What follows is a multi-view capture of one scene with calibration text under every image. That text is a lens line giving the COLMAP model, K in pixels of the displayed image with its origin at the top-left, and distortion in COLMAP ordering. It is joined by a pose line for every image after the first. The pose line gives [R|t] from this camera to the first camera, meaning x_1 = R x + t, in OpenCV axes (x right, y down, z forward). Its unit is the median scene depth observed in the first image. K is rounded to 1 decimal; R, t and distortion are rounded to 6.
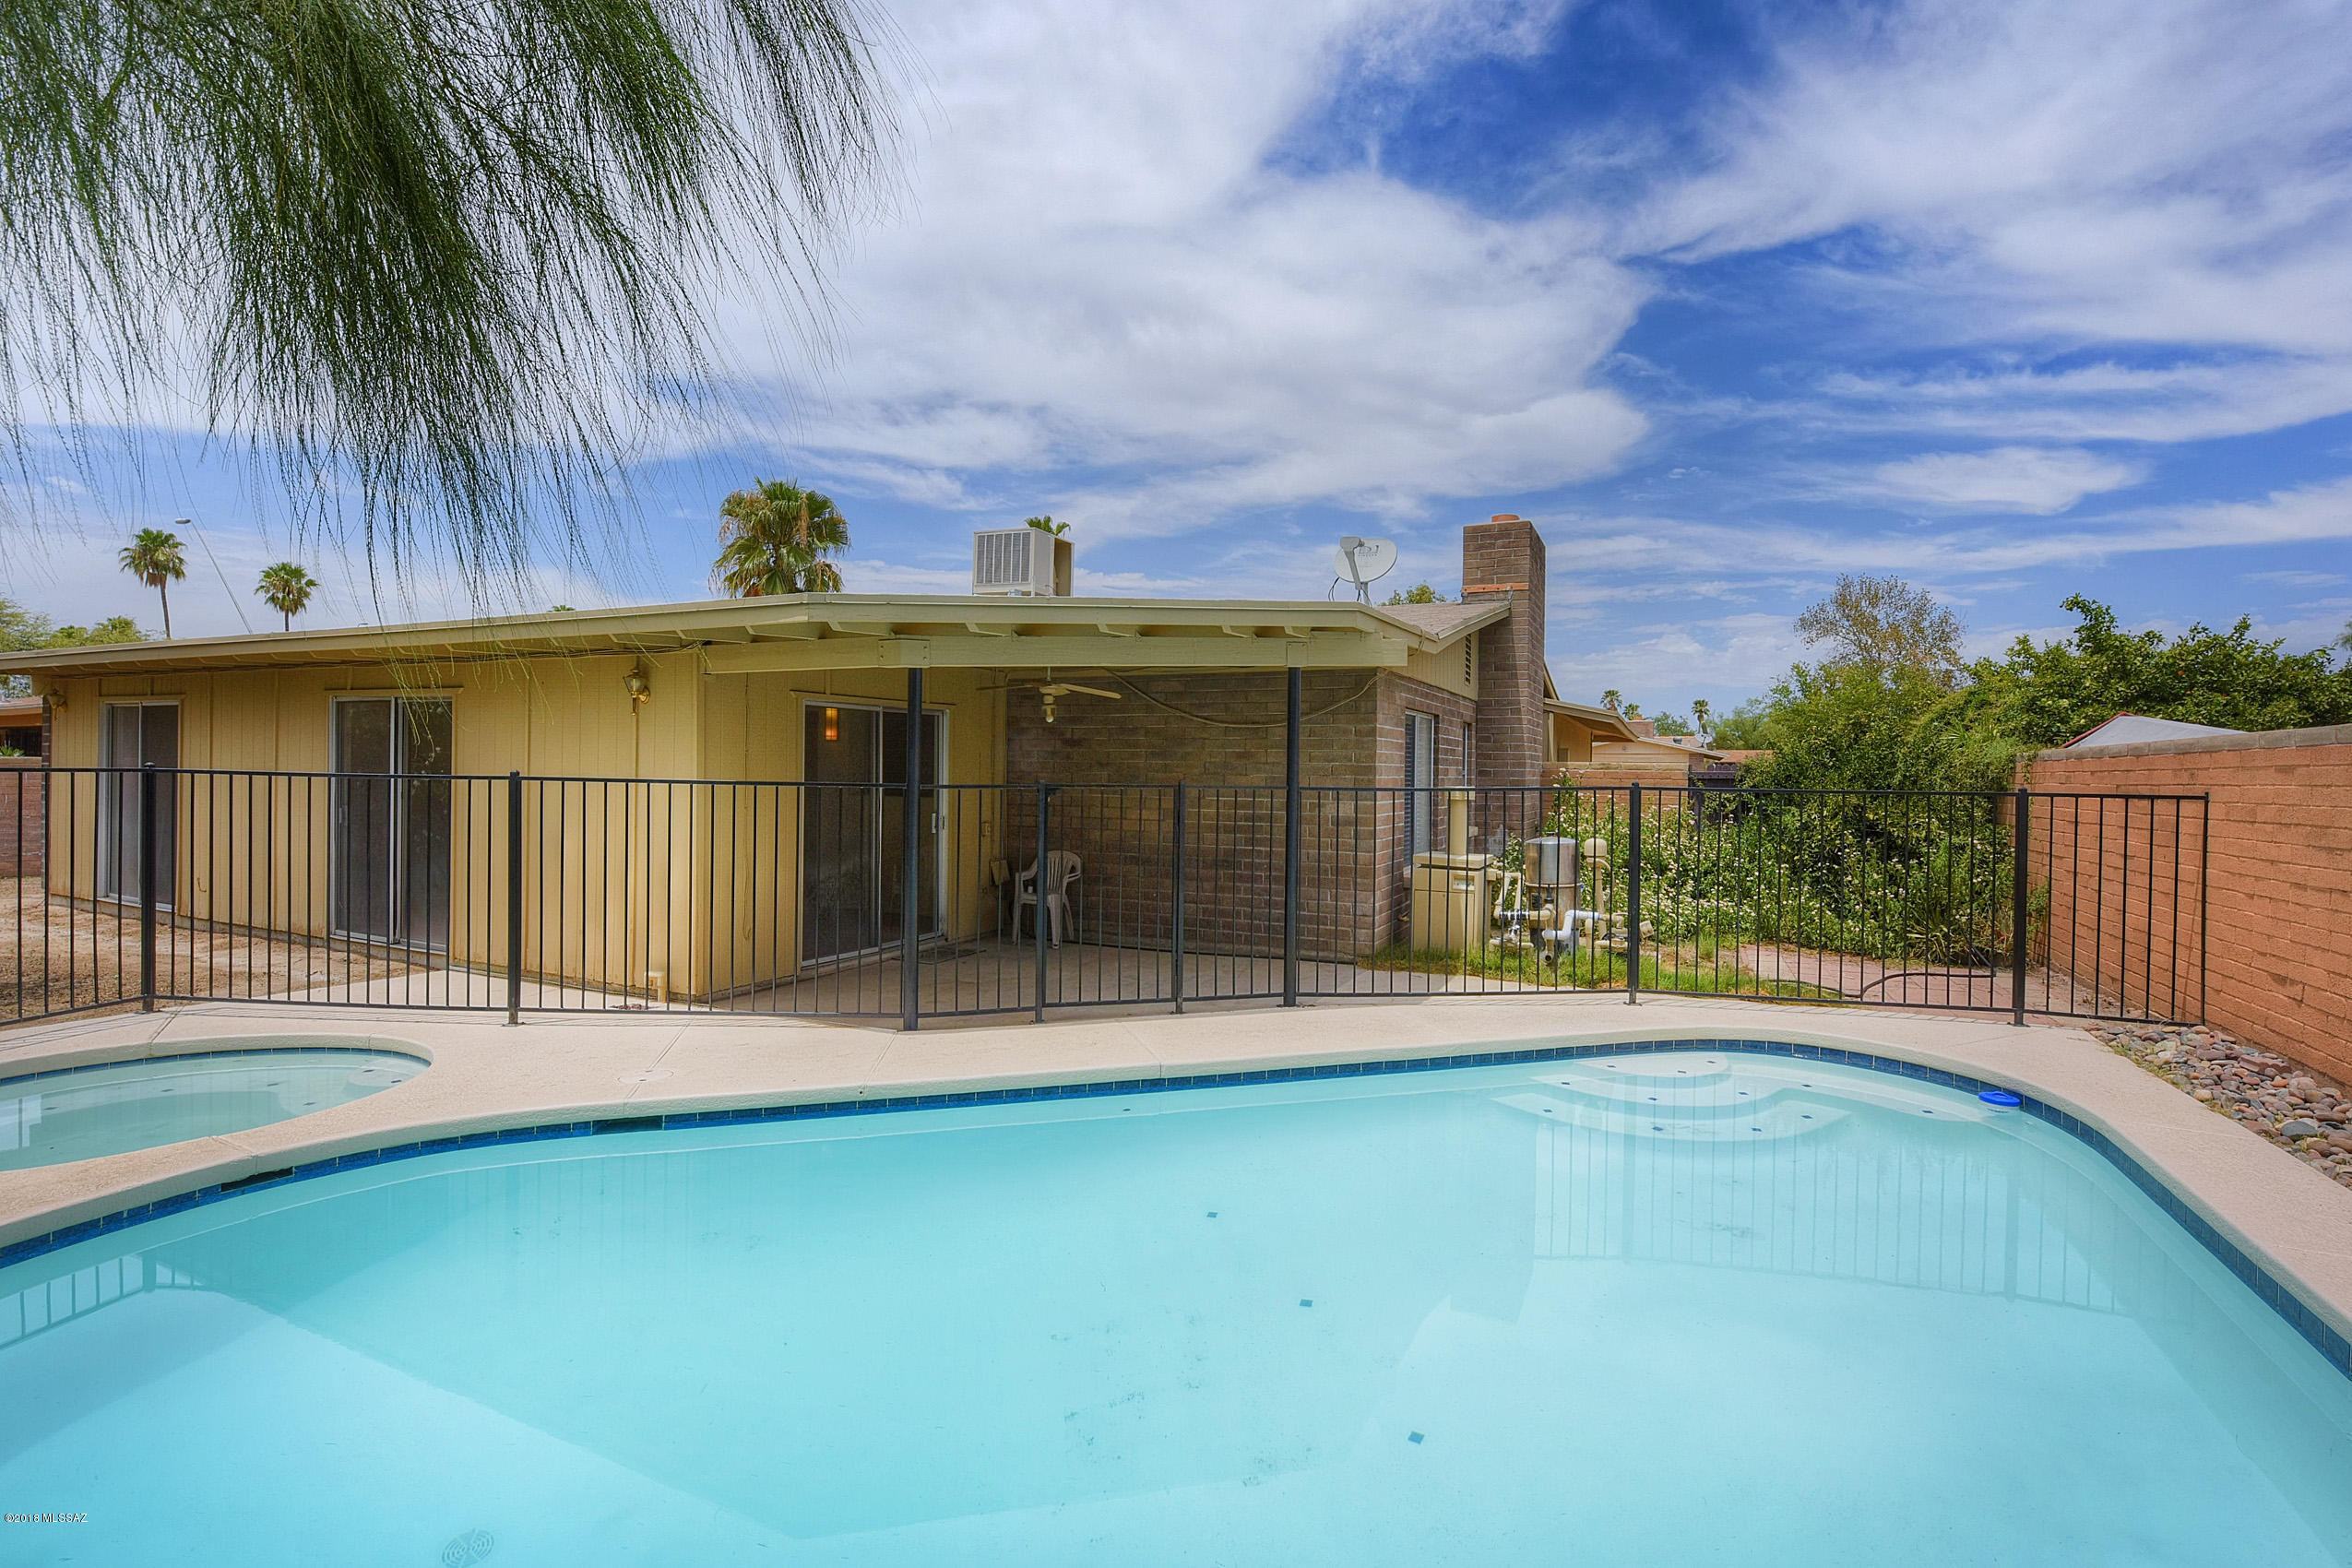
lens RADIAL K [[1086.5, 0, 1181.7], [0, 1086.5, 765.9], [0, 0, 1]] dist [-0.001407, -0.011164]
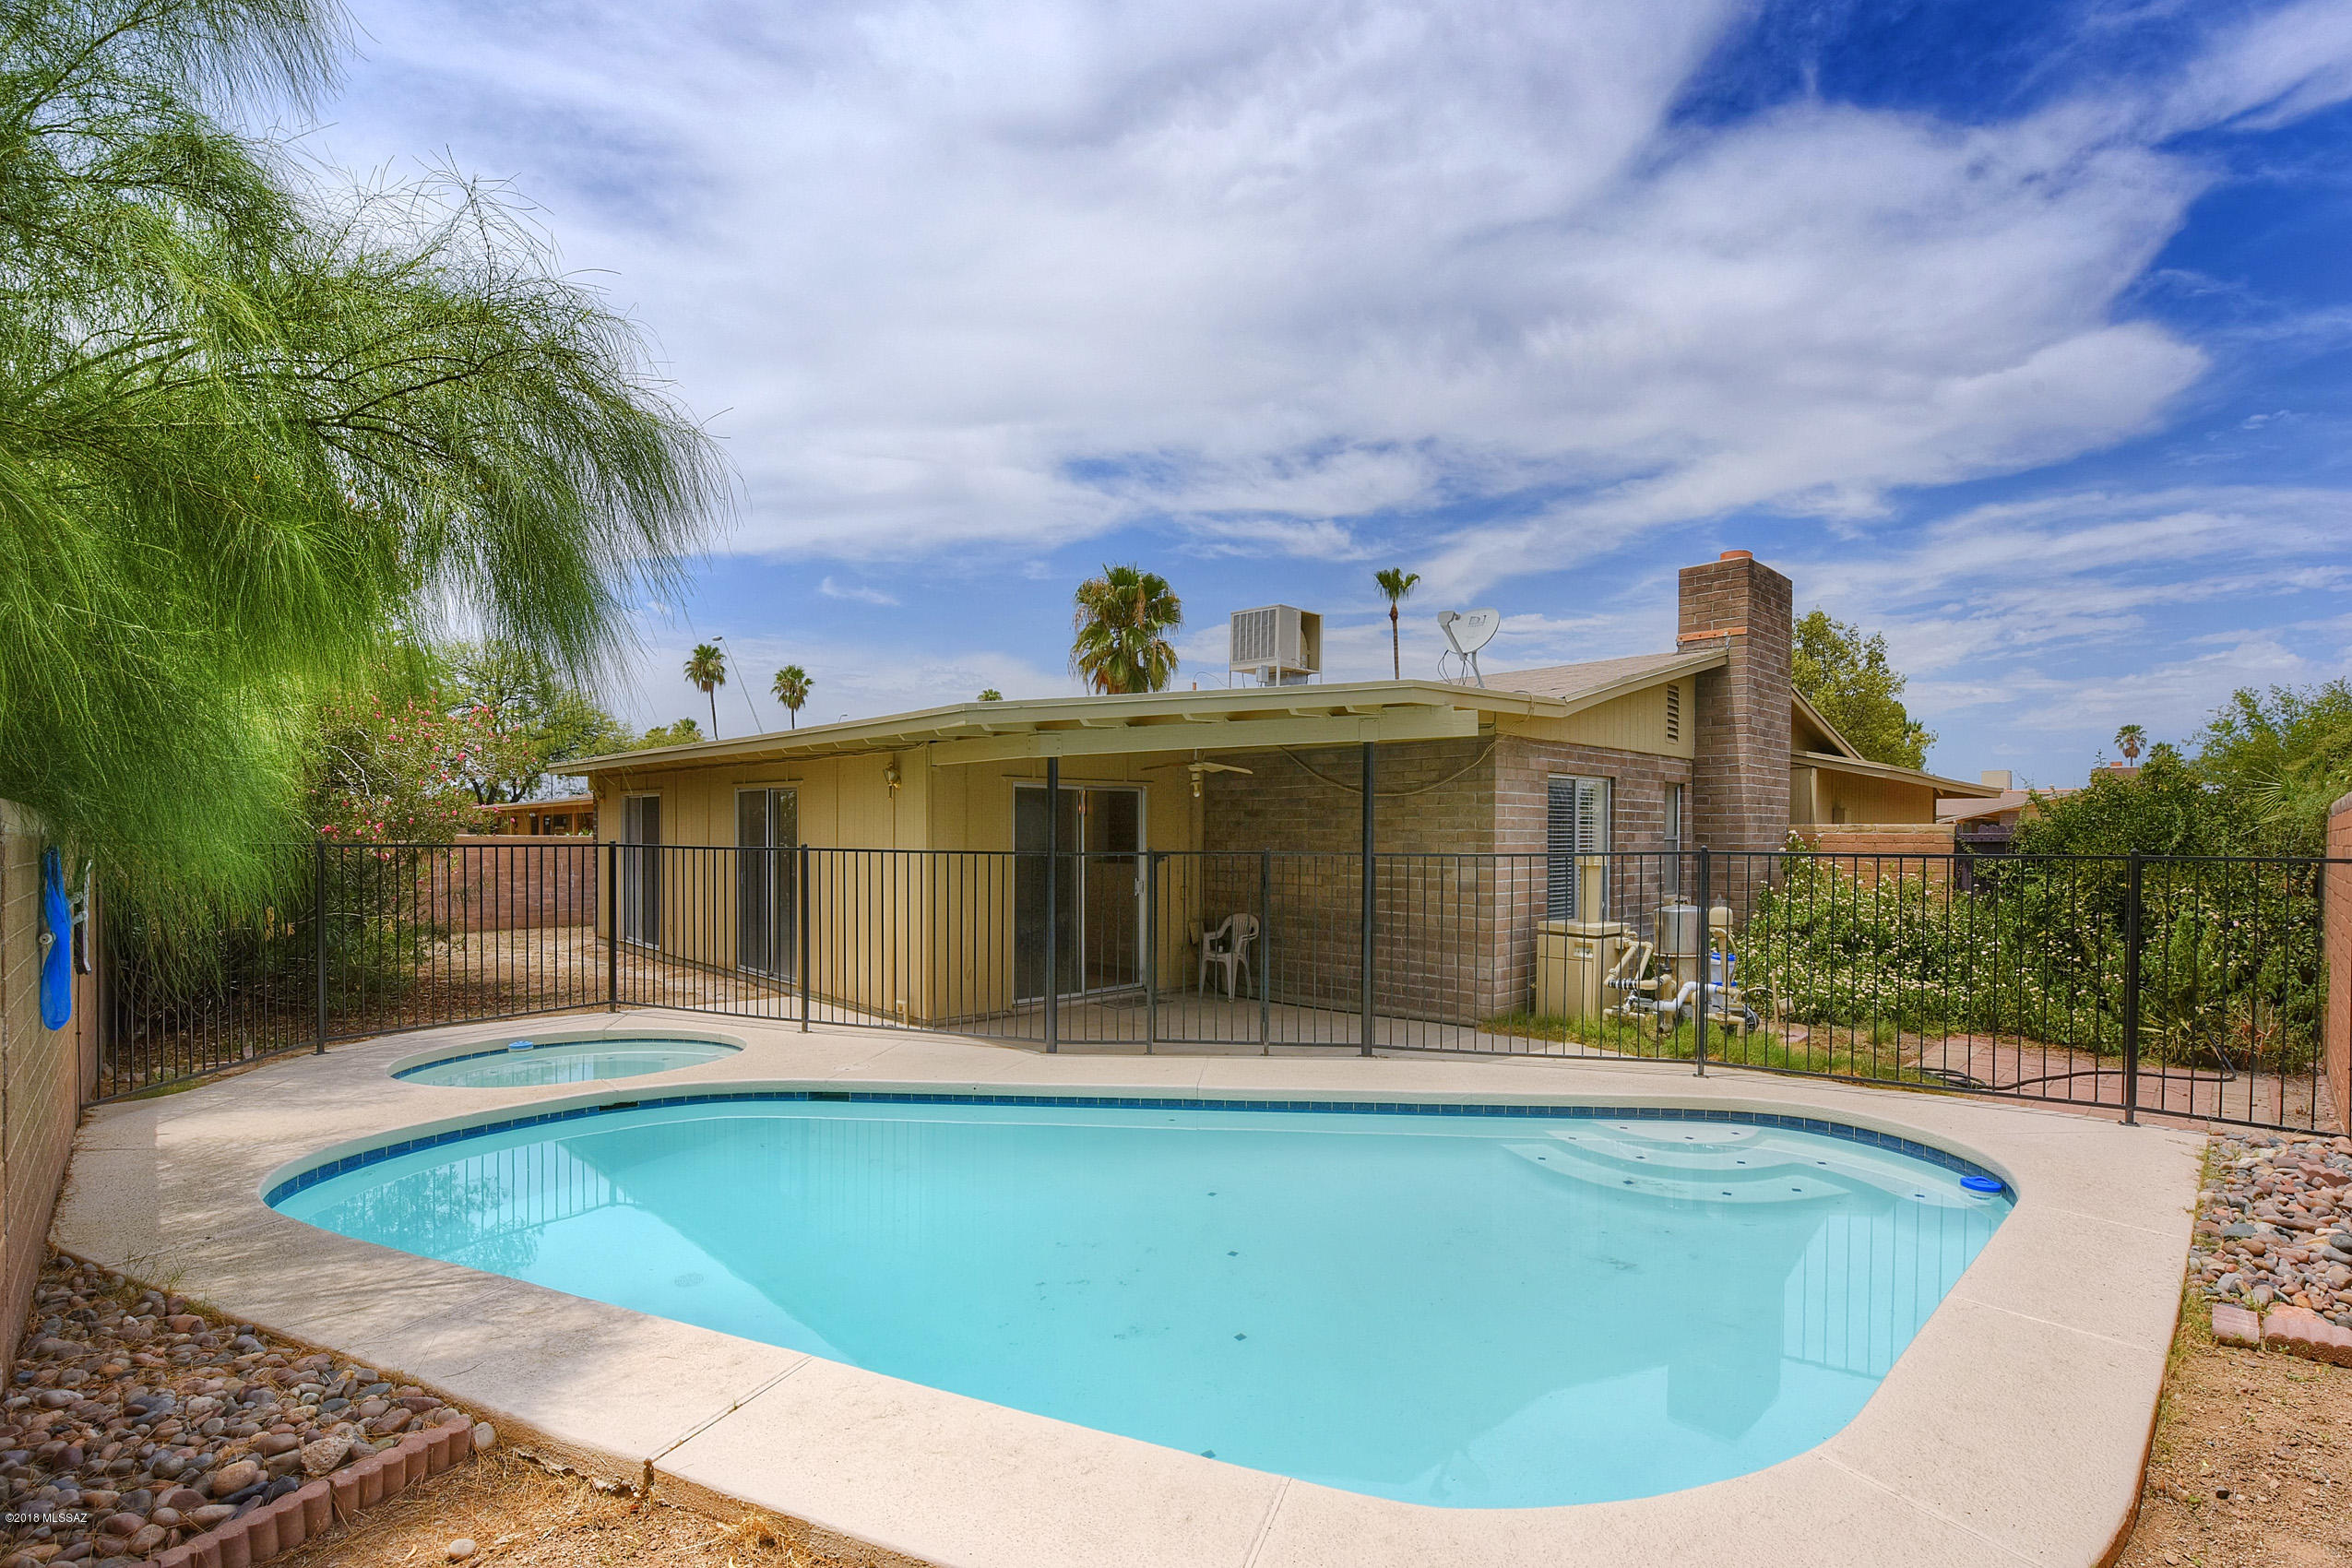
lens RADIAL K [[1284.2, 0, 1172.5], [0, 1284.2, 858.2], [0, 0, 1]] dist [-0.002427, -0.018727]
pose [[0.899219, -0.002626, -0.437490, 0.392211], [0.011011, 0.999801, 0.016630, 0.000710], [0.437360, -0.019771, 0.899069, -0.184712]]
